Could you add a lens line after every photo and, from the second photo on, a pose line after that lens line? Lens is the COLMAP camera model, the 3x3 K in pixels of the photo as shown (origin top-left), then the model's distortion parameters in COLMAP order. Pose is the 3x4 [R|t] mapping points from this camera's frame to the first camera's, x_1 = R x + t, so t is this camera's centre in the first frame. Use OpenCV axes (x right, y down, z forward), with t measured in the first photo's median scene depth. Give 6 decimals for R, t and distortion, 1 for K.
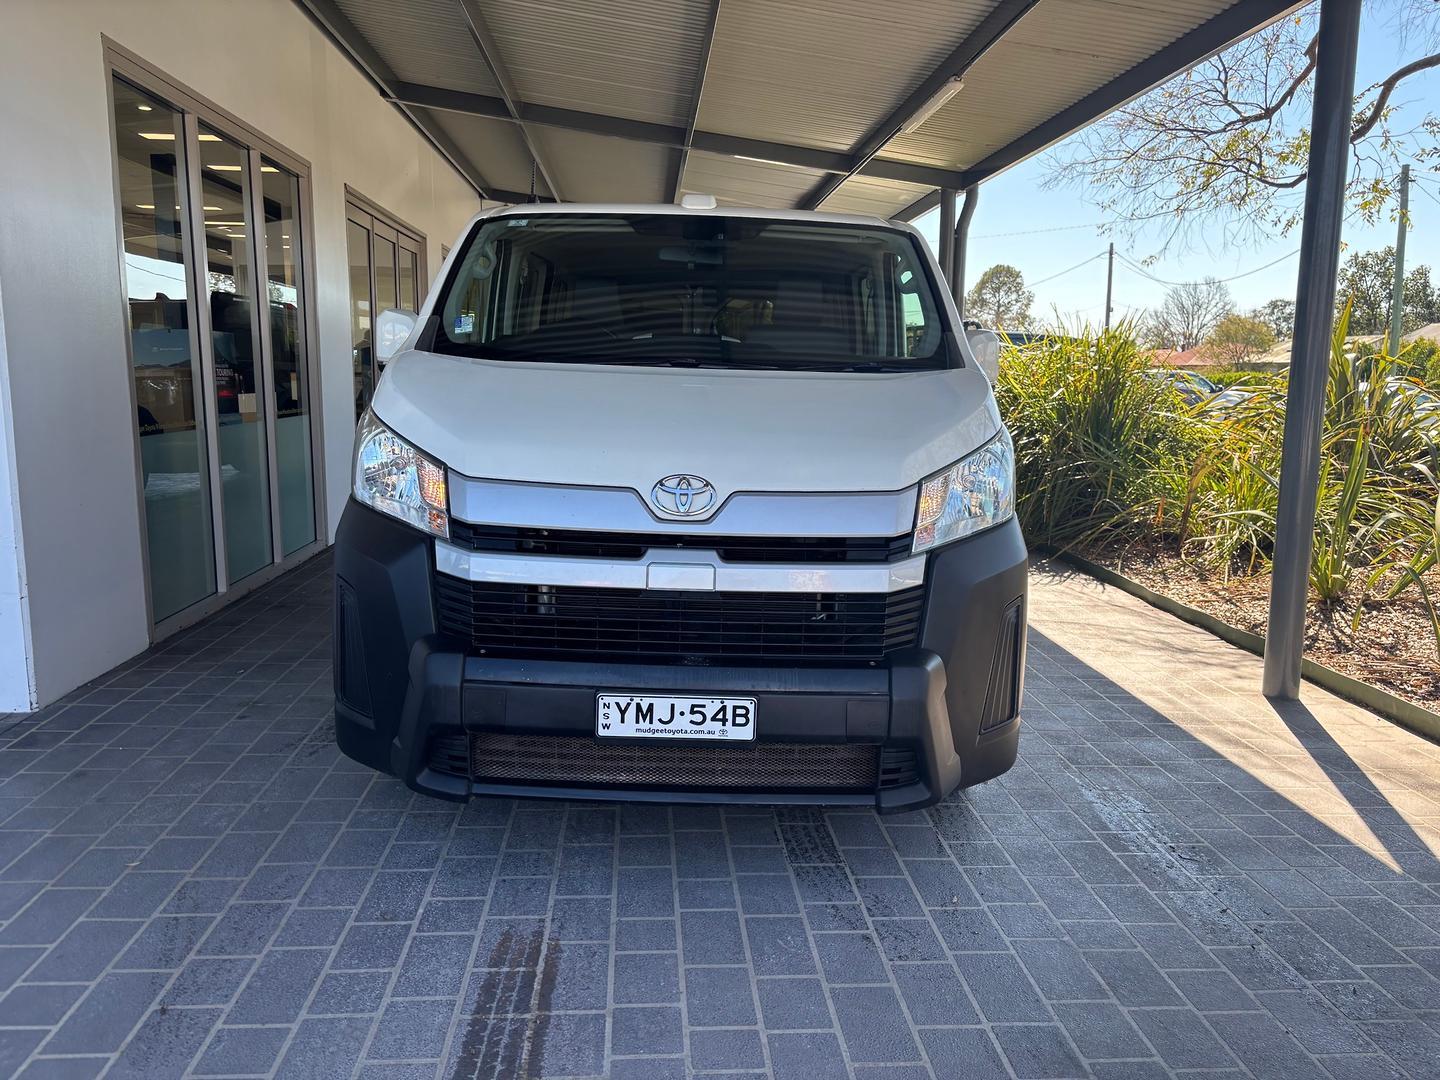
lens RADIAL K [[1089.3, 0, 726.2], [0, 1089.3, 537.3], [0, 0, 1]] dist [0.054326, -0.061233]
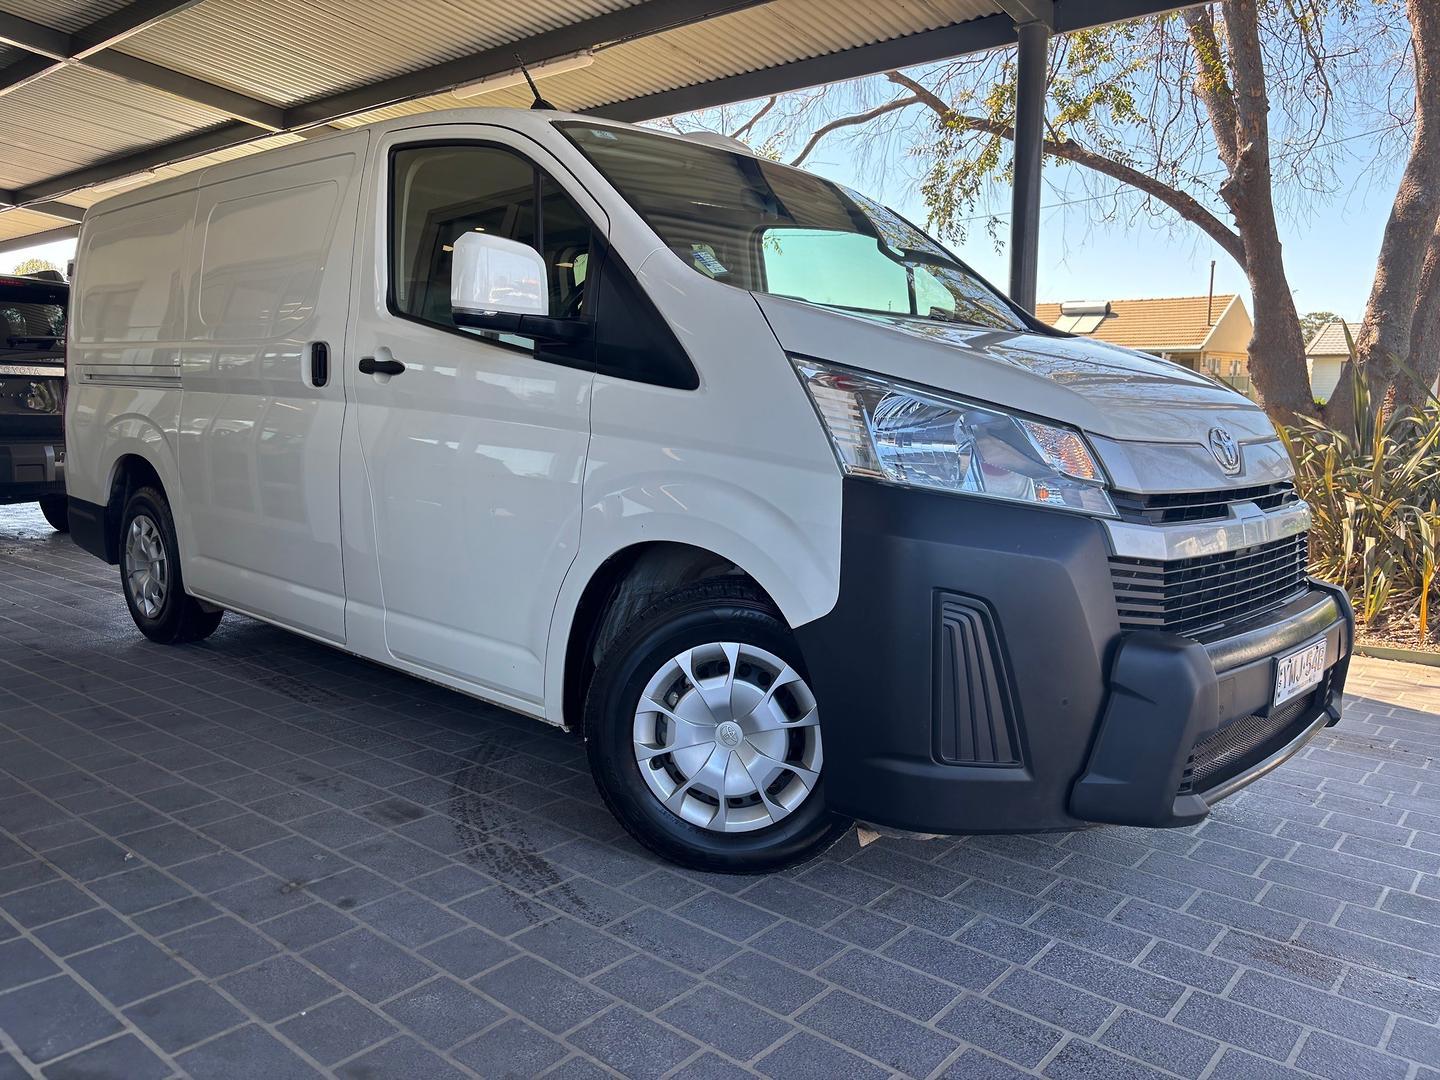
lens RADIAL K [[1089.3, 0, 716.2], [0, 1089.3, 533.2], [0, 0, 1]] dist [0.054326, -0.061233]
pose [[0.696264, -0.101191, 0.710617, -0.886973], [0.111874, 0.993213, 0.031818, -0.038460], [-0.709014, 0.057346, 0.702859, 0.546880]]
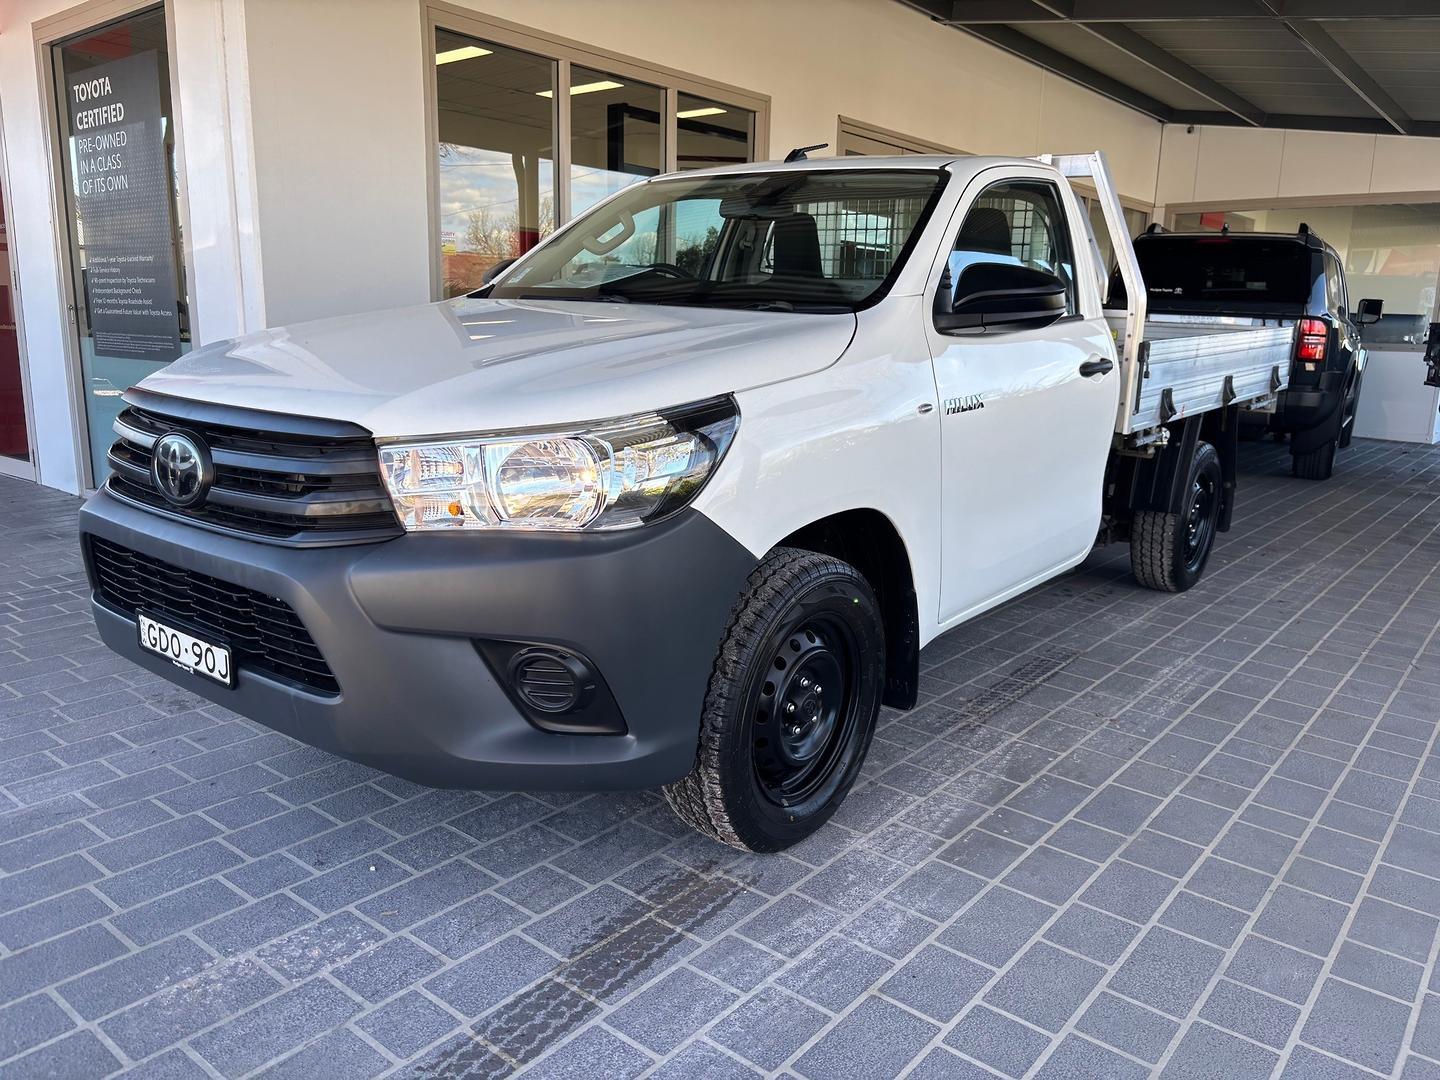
lens RADIAL K [[1089.3, 0, 717.2], [0, 1089.3, 547.2], [0, 0, 1]] dist [0.054326, -0.061233]
pose [[0.726212, 0.146672, -0.671642, 0.767911], [-0.119421, 0.989037, 0.086860, -0.021411], [0.677019, 0.017130, 0.735766, 0.512849]]
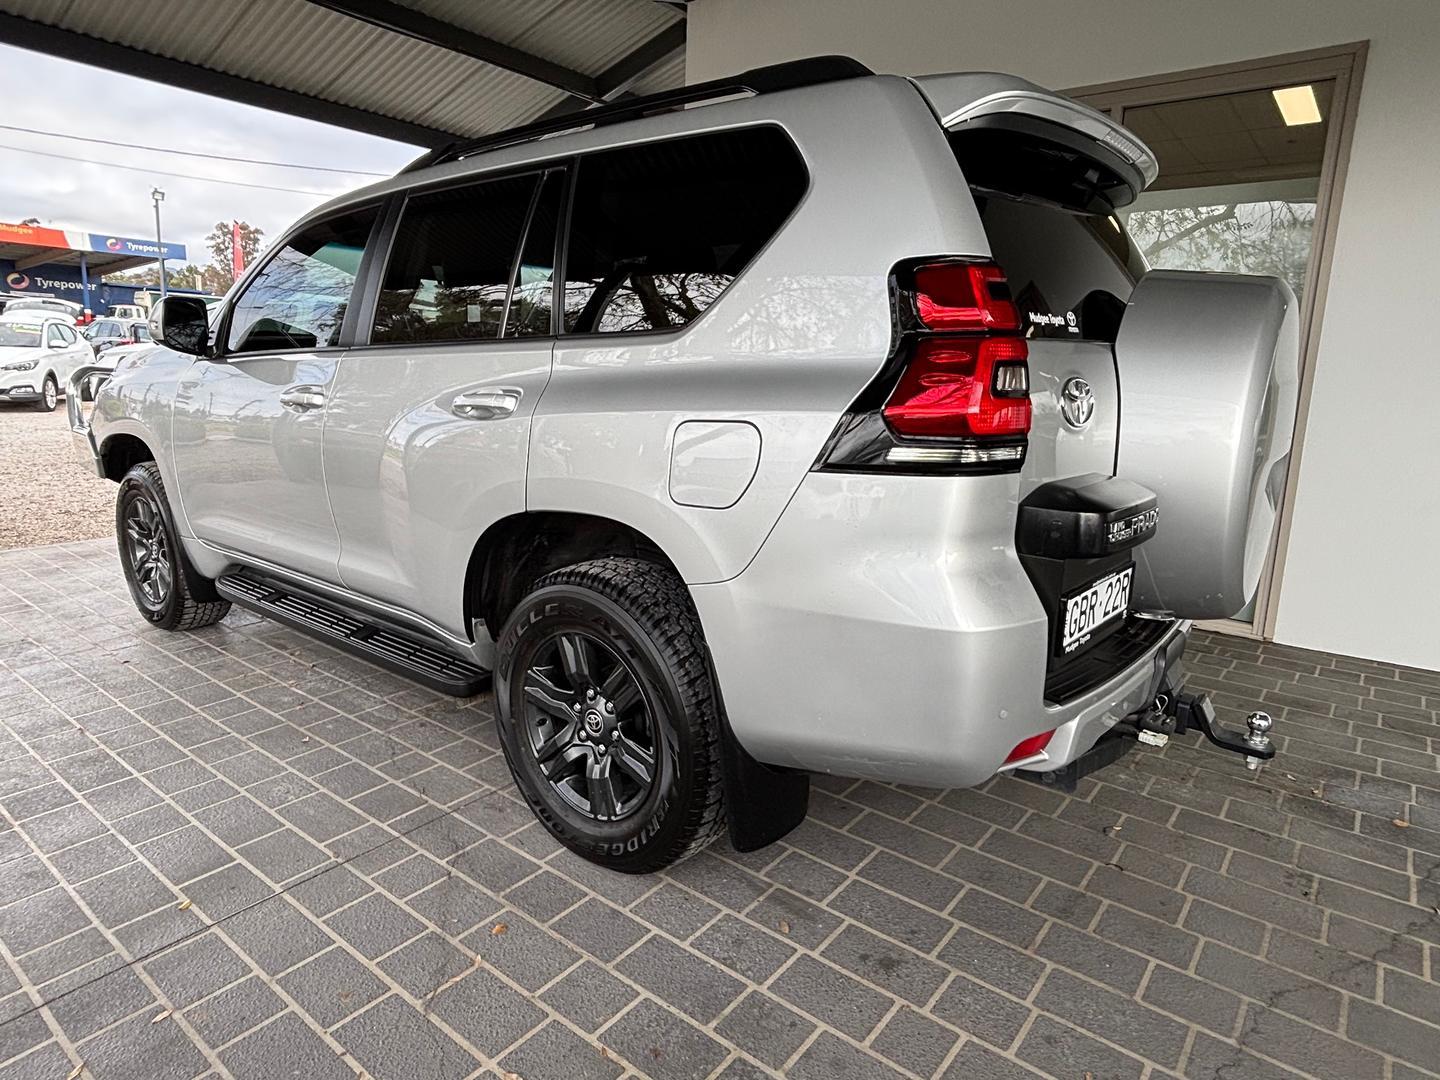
lens RADIAL K [[864.4, 0, 723.7], [0, 864.4, 524.1], [0, 0, 1]] dist [-0.021213, 0.013901]
pose [[-0.675971, 0.108803, -0.728852, 0.579887], [-0.148526, 0.948629, 0.279361, -0.376735], [0.721805, 0.297093, -0.625086, 2.594060]]
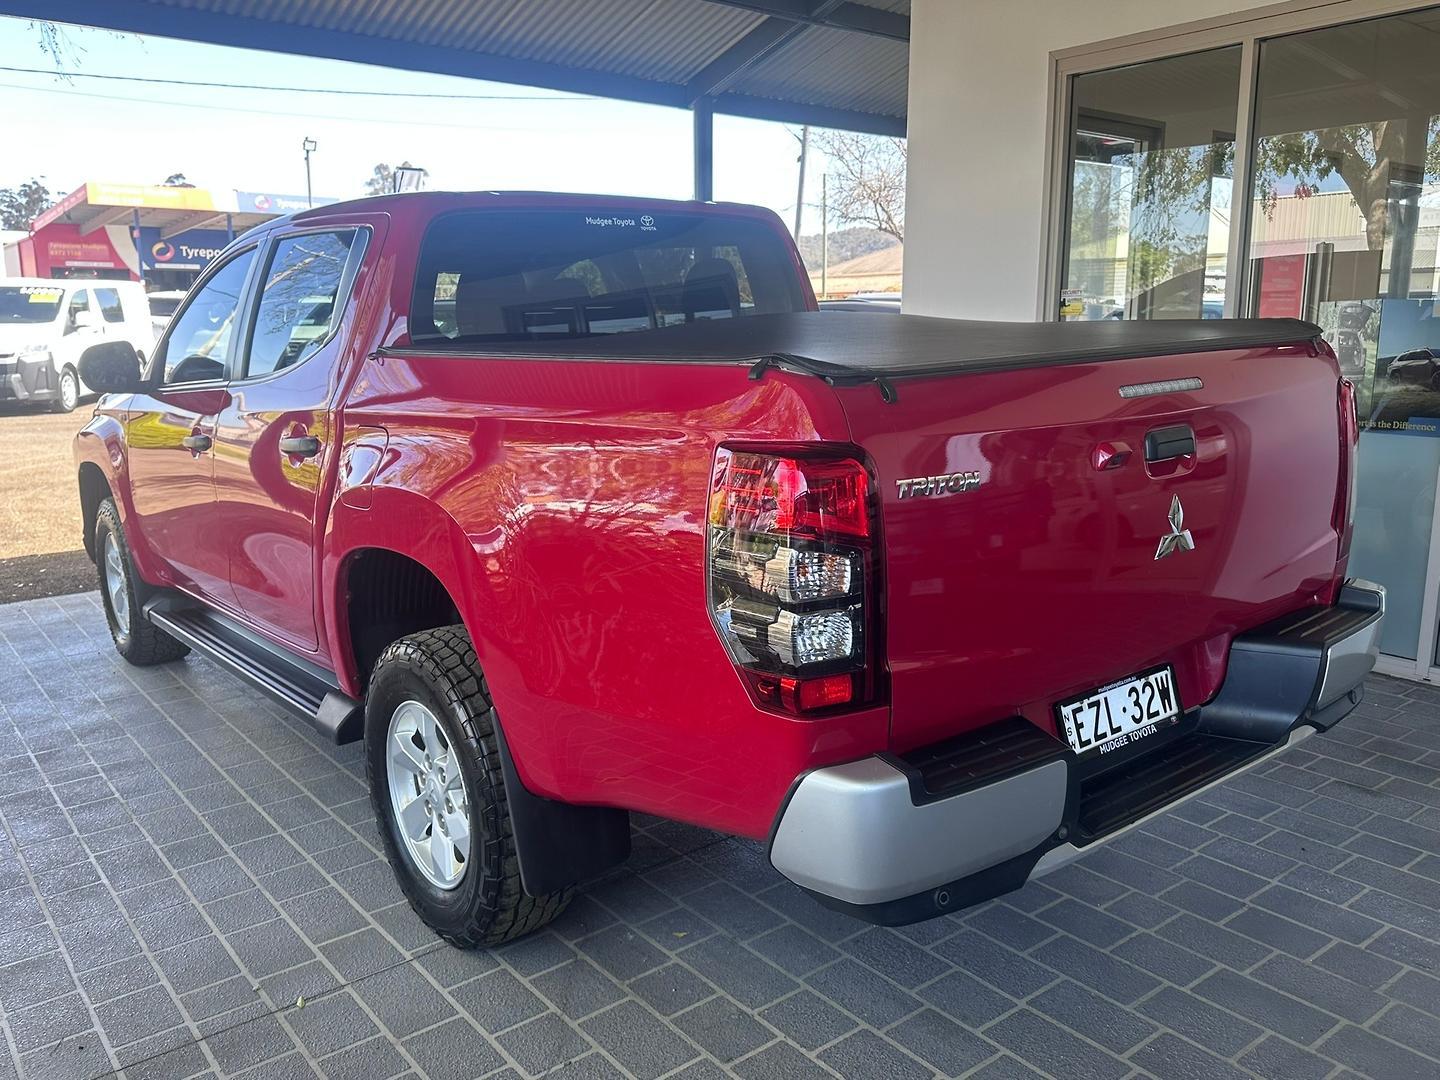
lens RADIAL K [[1176.7, 0, 726.1], [0, 1176.7, 539.2], [0, 0, 1]] dist [0.040944, -0.063969]
pose [[-0.832077, 0.101887, -0.545222, 0.614252], [-0.085017, 0.947940, 0.306891, -0.463801], [0.548106, 0.301710, -0.780097, 2.745017]]
